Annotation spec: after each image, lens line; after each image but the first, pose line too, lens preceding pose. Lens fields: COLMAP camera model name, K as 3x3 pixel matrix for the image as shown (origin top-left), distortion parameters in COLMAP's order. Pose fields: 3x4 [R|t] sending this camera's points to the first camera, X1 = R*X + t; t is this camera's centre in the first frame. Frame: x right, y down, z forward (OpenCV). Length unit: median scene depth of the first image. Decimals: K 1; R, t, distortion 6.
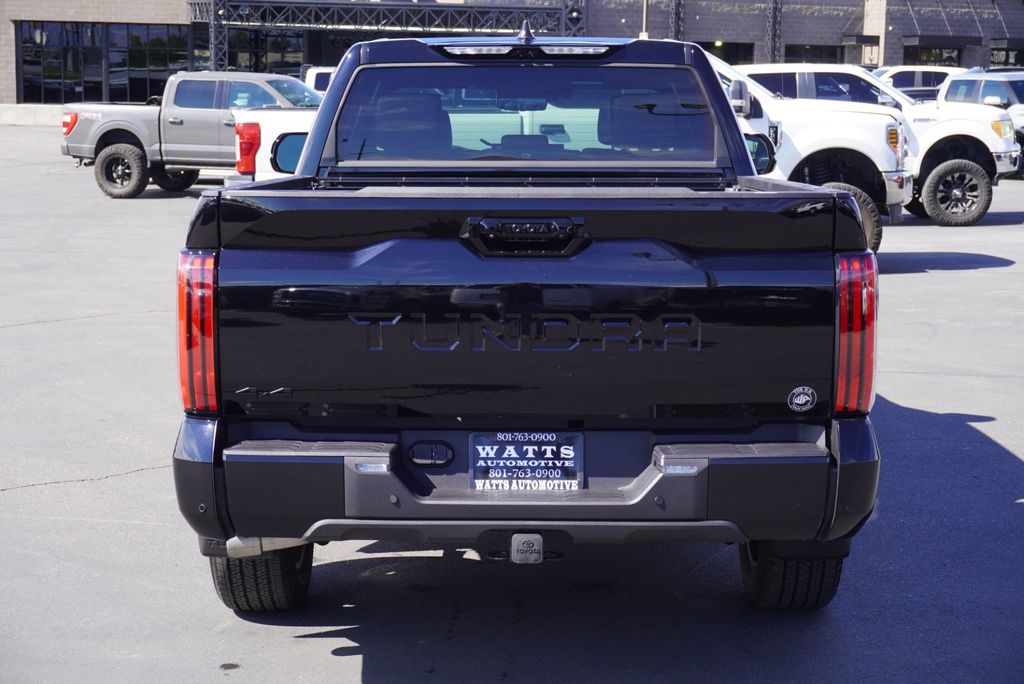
lens RADIAL K [[1846.2, 0, 508.6], [0, 1846.2, 338.9], [0, 0, 1]] dist [0.029564, 0.000000]
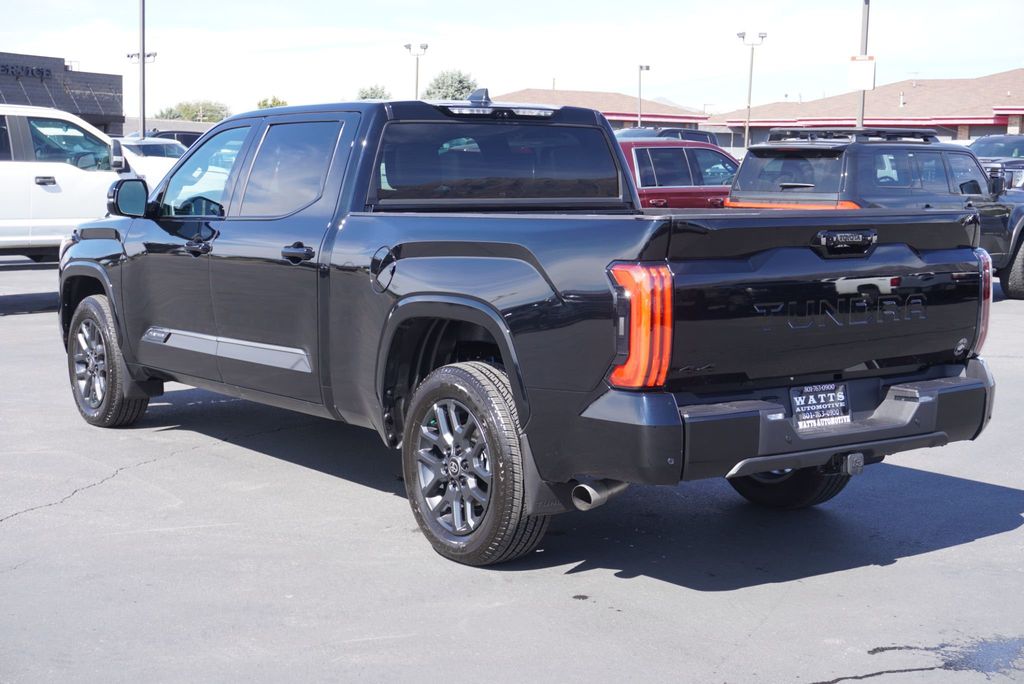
lens RADIAL K [[1584.1, 0, 515.0], [0, 1584.1, 336.6], [0, 0, 1]] dist [0.023227, 0.000000]
pose [[0.808608, -0.061643, 0.585110, -0.648747], [0.073146, 0.997313, 0.003984, -0.005483], [-0.583783, 0.039577, 0.810944, 0.118282]]
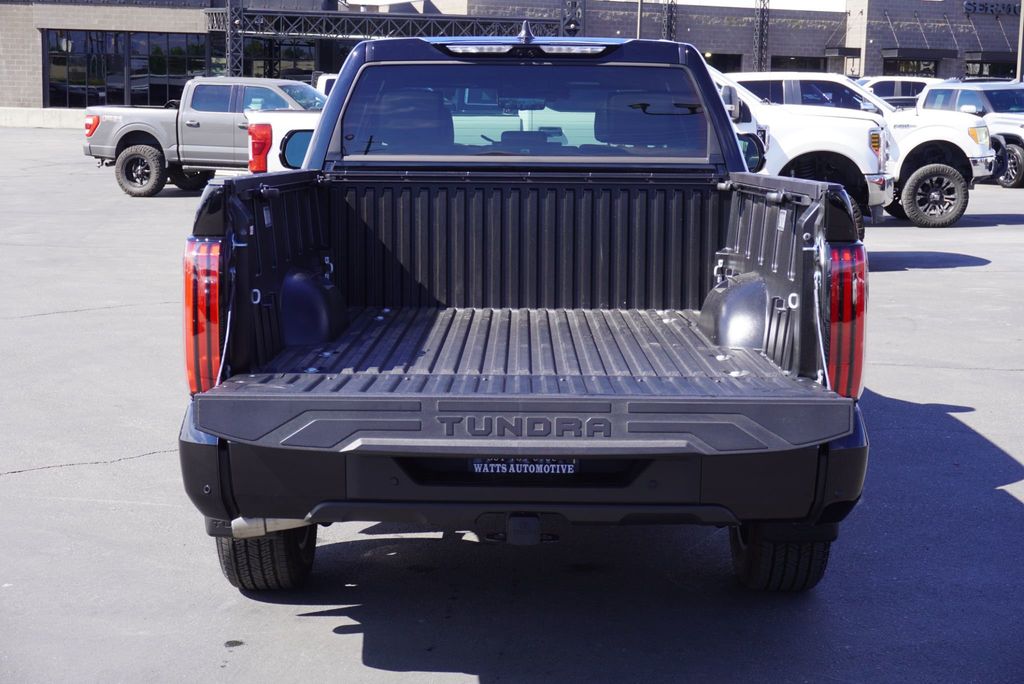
lens RADIAL K [[1742.2, 0, 509.2], [0, 1742.2, 350.6], [0, 0, 1]] dist [0.025909, 0.000000]
pose [[0.999983, 0.005810, 0.000837, 0.000348], [-0.005818, 0.999937, 0.009628, 0.003080], [-0.000781, -0.009632, 0.999953, 0.024306]]
